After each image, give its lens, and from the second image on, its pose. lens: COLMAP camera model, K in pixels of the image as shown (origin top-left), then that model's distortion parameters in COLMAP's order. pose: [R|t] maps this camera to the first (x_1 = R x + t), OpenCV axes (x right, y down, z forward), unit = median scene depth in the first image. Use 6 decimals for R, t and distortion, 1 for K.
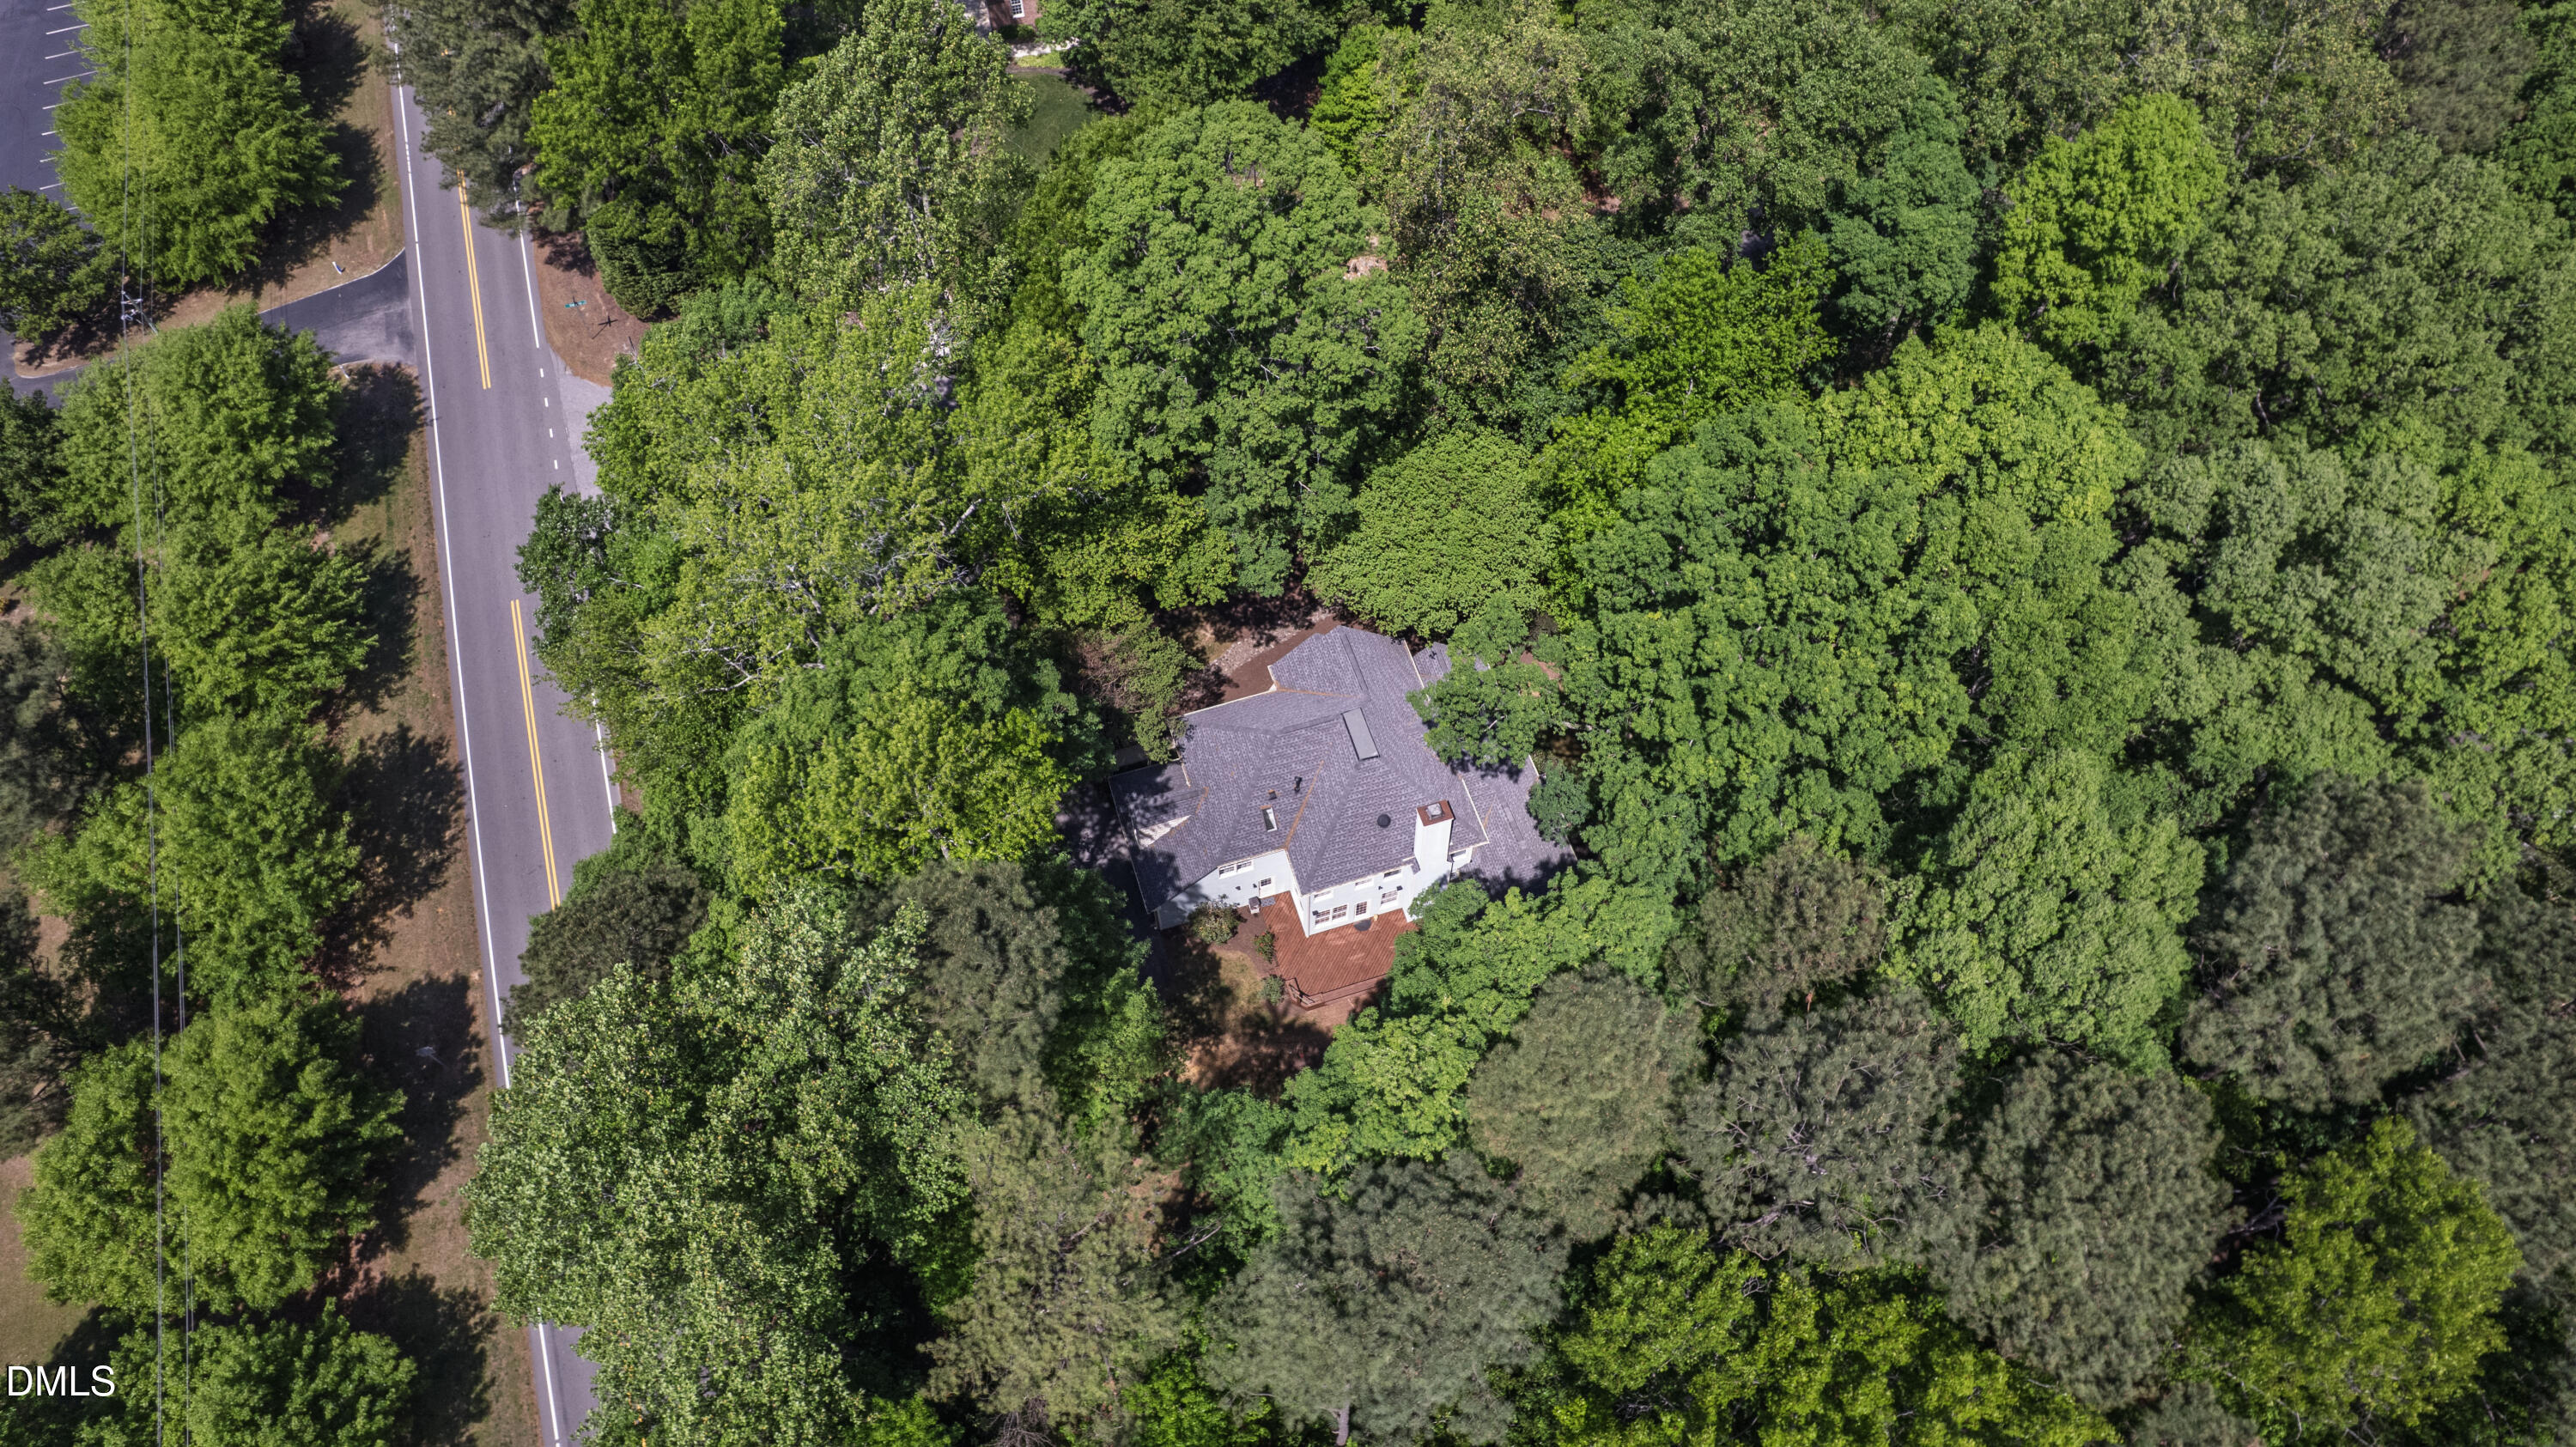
lens RADIAL K [[1652.7, 0, 1288.3], [0, 1652.7, 709.8], [0, 0, 1]] dist [-0.079473, 0.073554]
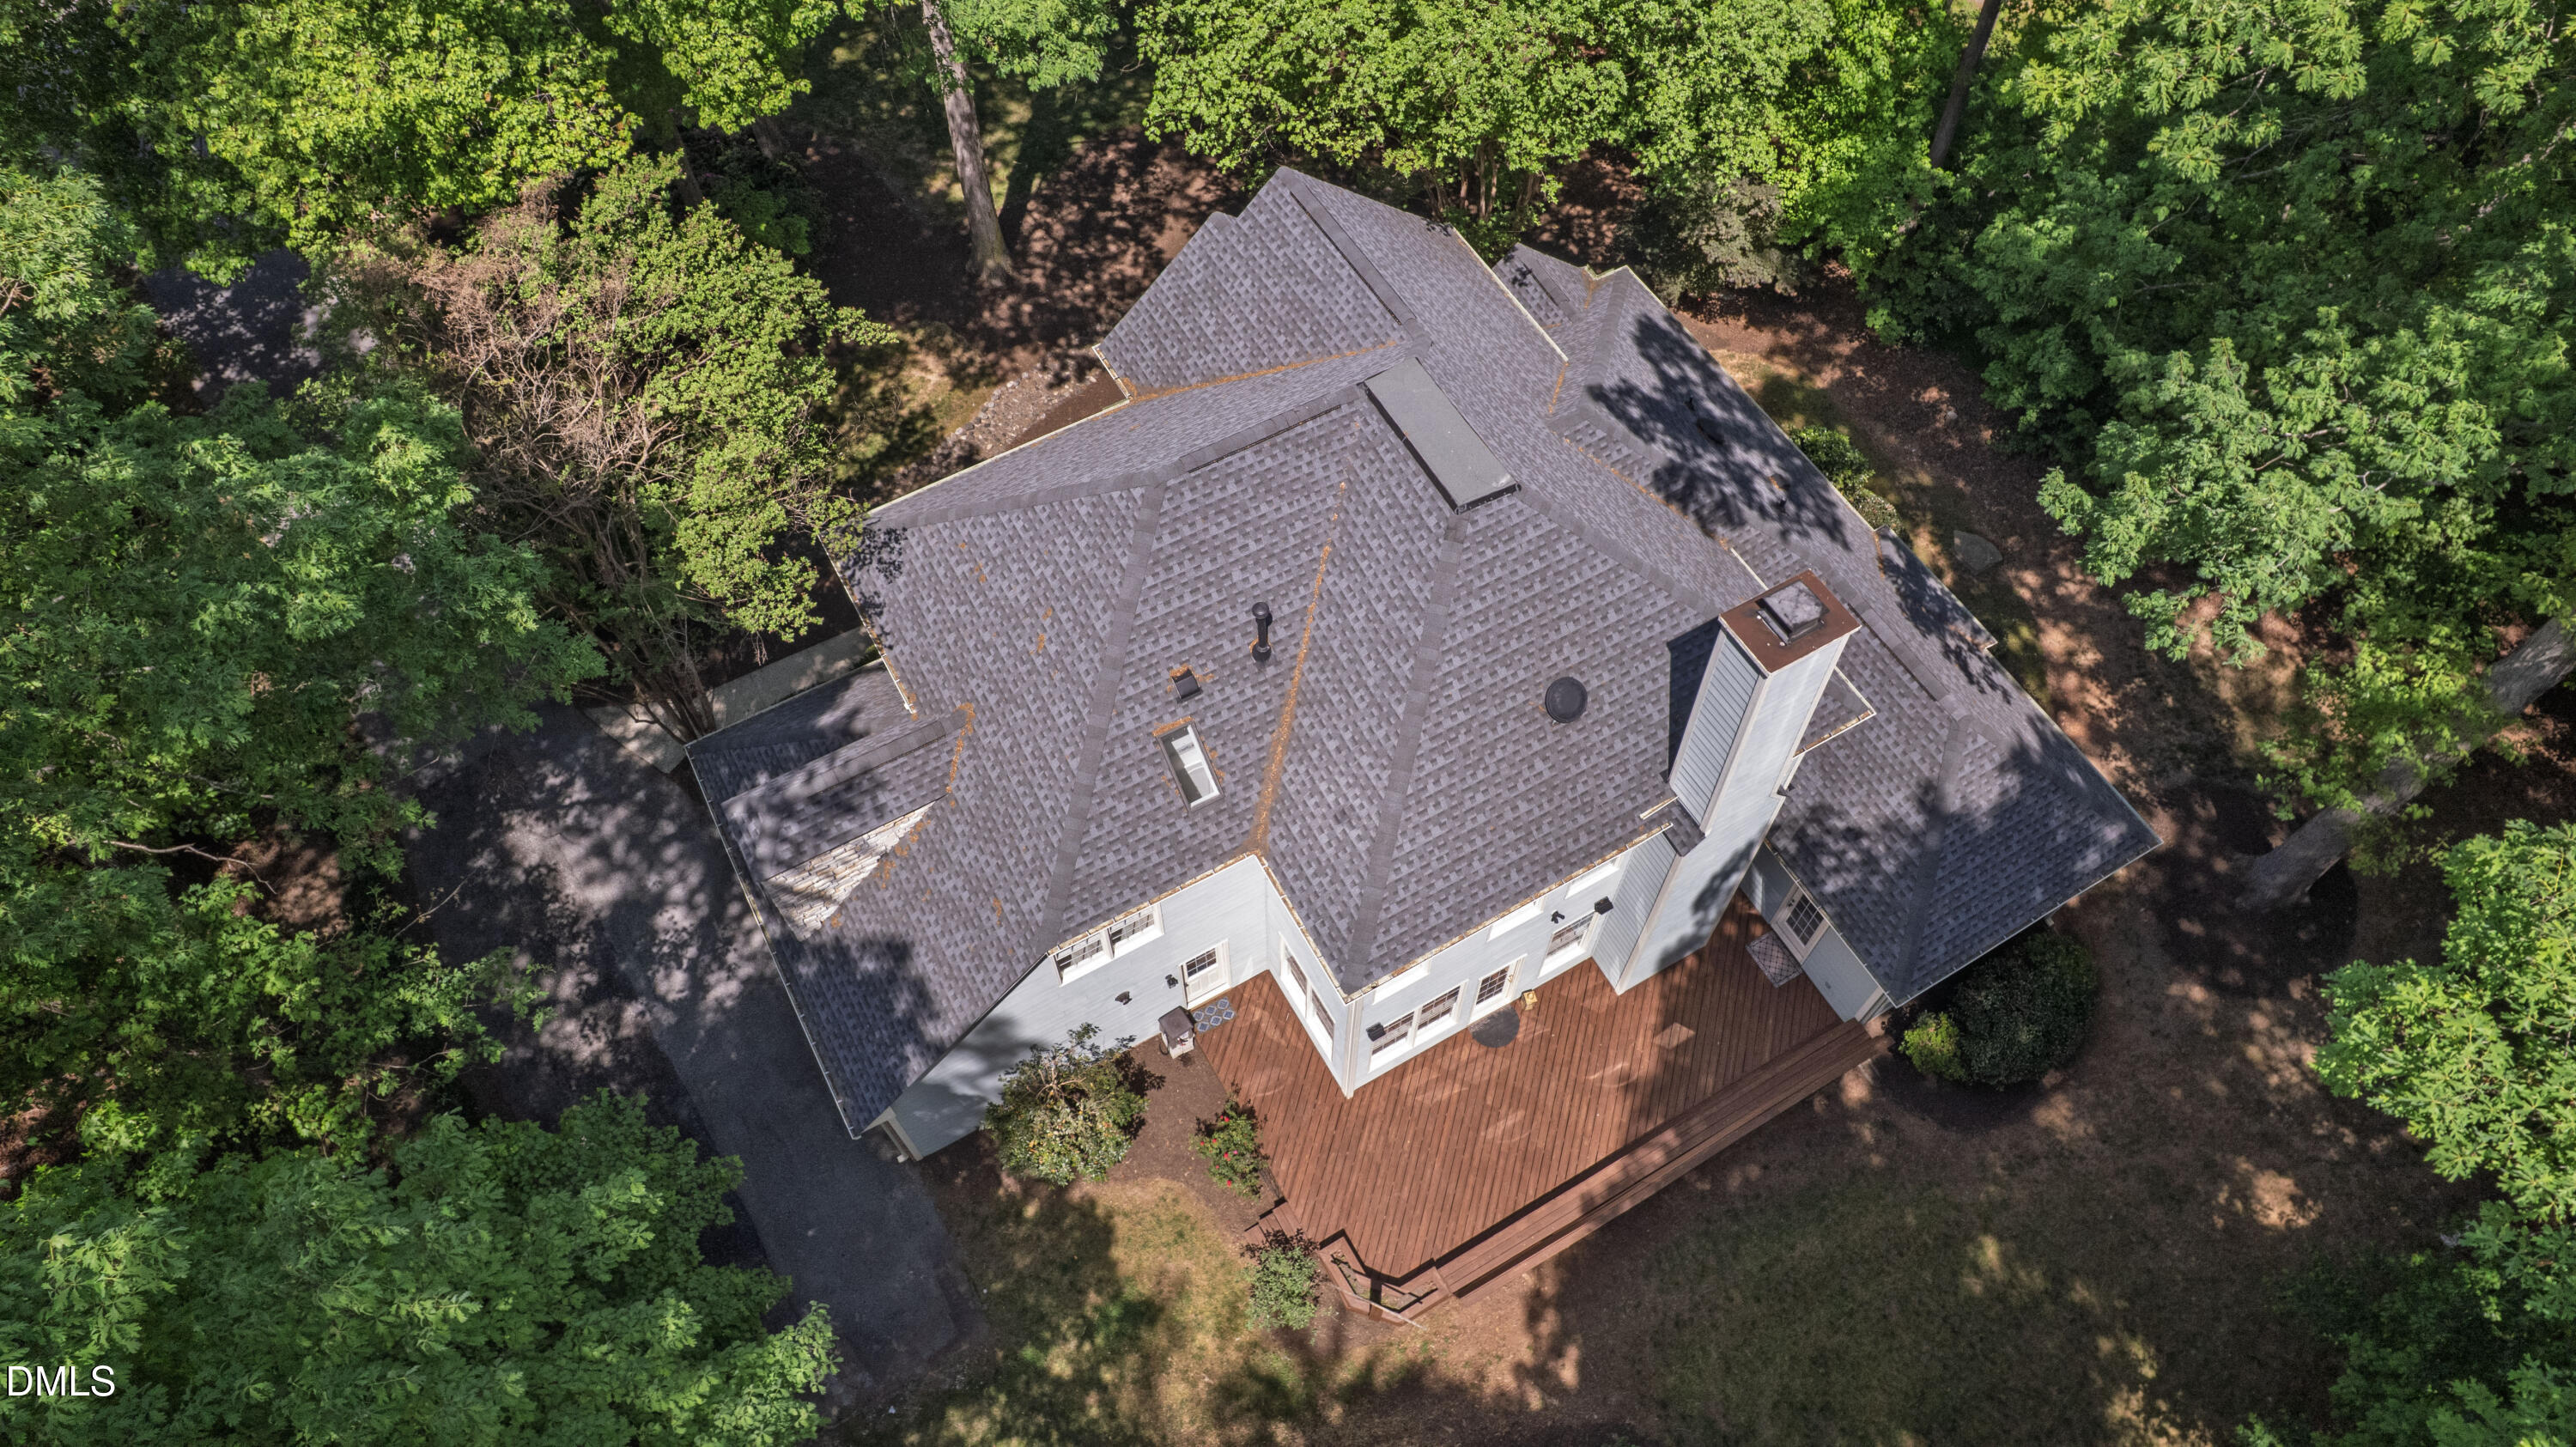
lens RADIAL K [[1652.7, 0, 1288.3], [0, 1652.7, 709.8], [0, 0, 1]] dist [-0.079473, 0.073554]
pose [[0.978276, -0.179239, 0.104156, -0.022184], [0.179595, 0.983722, 0.006025, 0.055024], [-0.103541, 0.012812, 0.994543, 0.667939]]
